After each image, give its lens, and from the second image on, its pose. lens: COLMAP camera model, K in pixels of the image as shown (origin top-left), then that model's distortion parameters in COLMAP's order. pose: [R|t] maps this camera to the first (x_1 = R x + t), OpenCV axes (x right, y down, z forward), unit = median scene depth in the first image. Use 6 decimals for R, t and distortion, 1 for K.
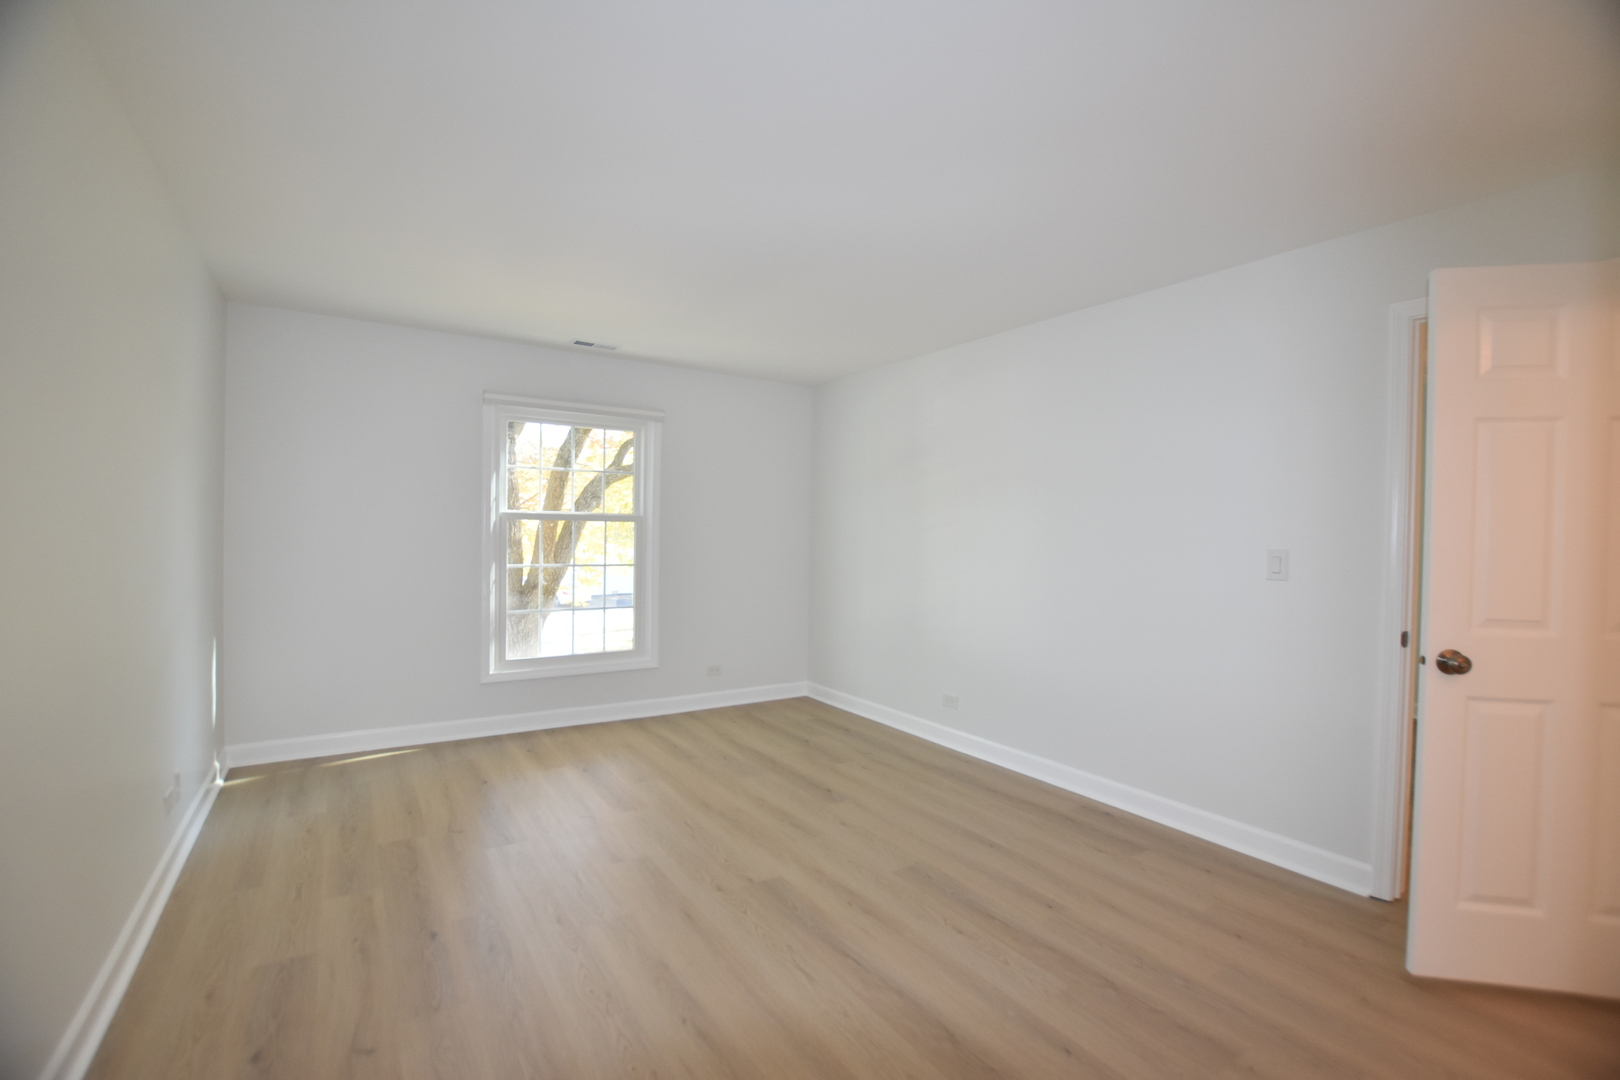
lens RADIAL K [[731.2, 0, 812.8], [0, 731.2, 542.1], [0, 0, 1]] dist [-0.027403, 0.000419]
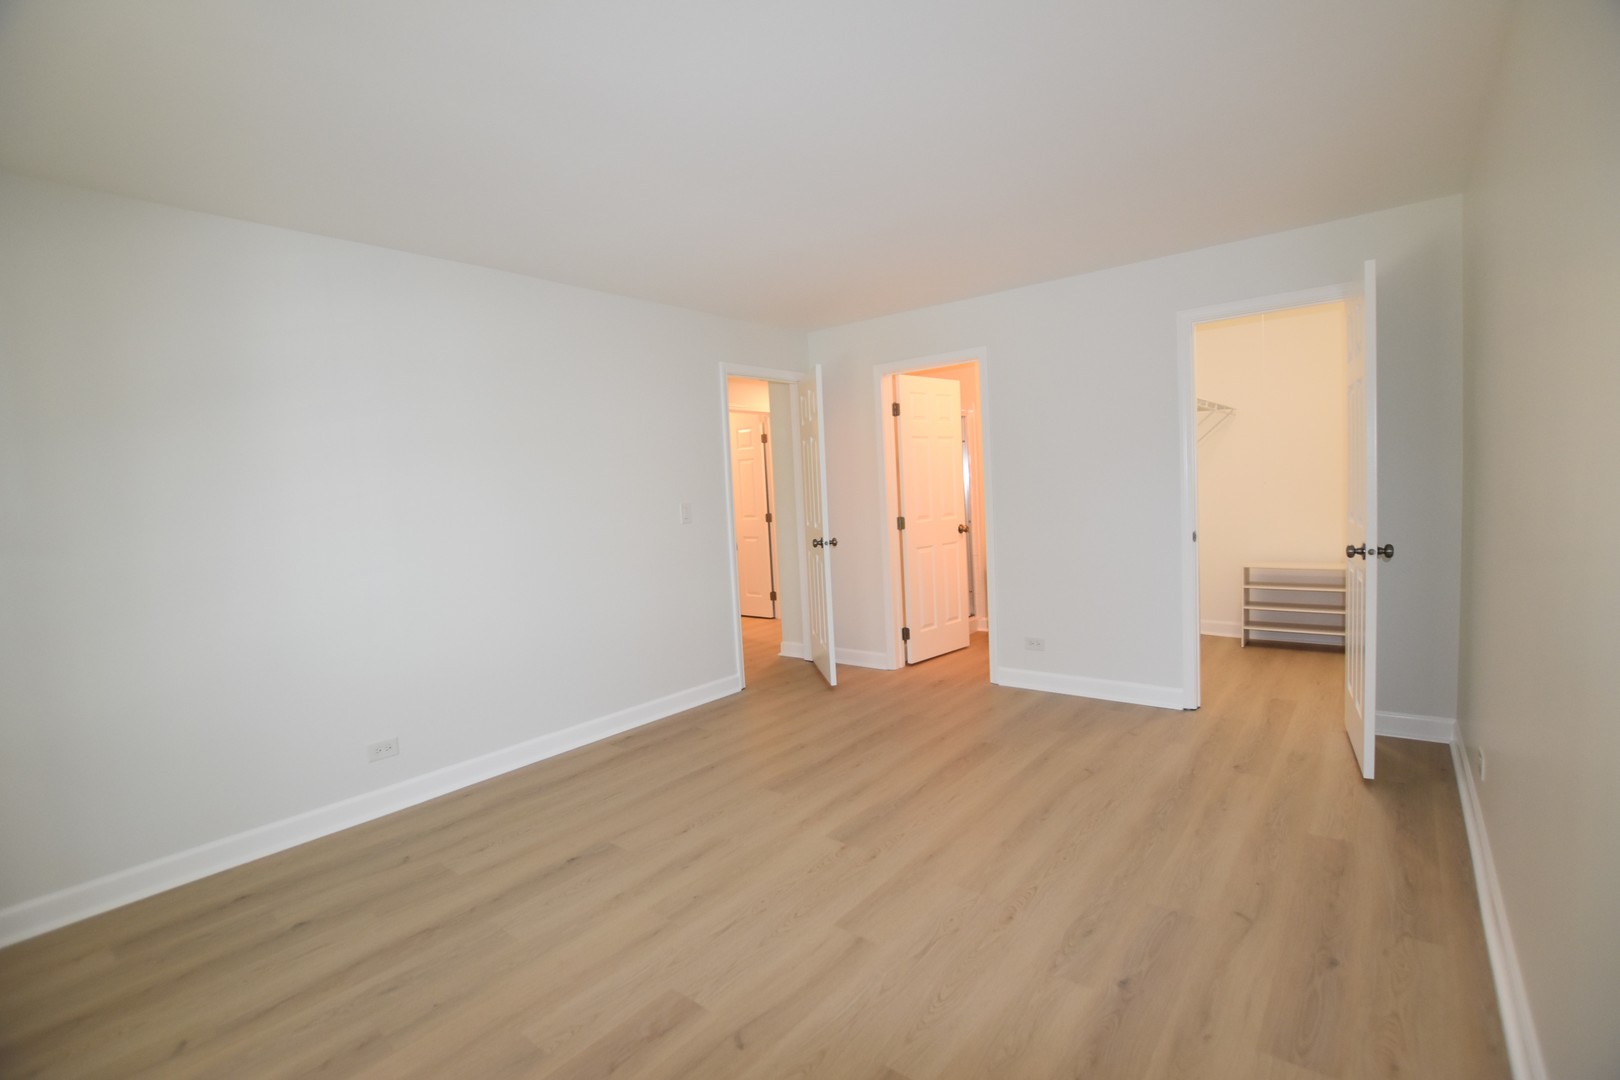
lens RADIAL K [[731.2, 0, 812.8], [0, 731.2, 542.1], [0, 0, 1]] dist [-0.027403, 0.000419]
pose [[-0.315044, -0.069721, 0.946513, -0.910763], [0.059730, 0.993865, 0.093090, -0.038994], [-0.947196, 0.085863, -0.308947, 1.217954]]
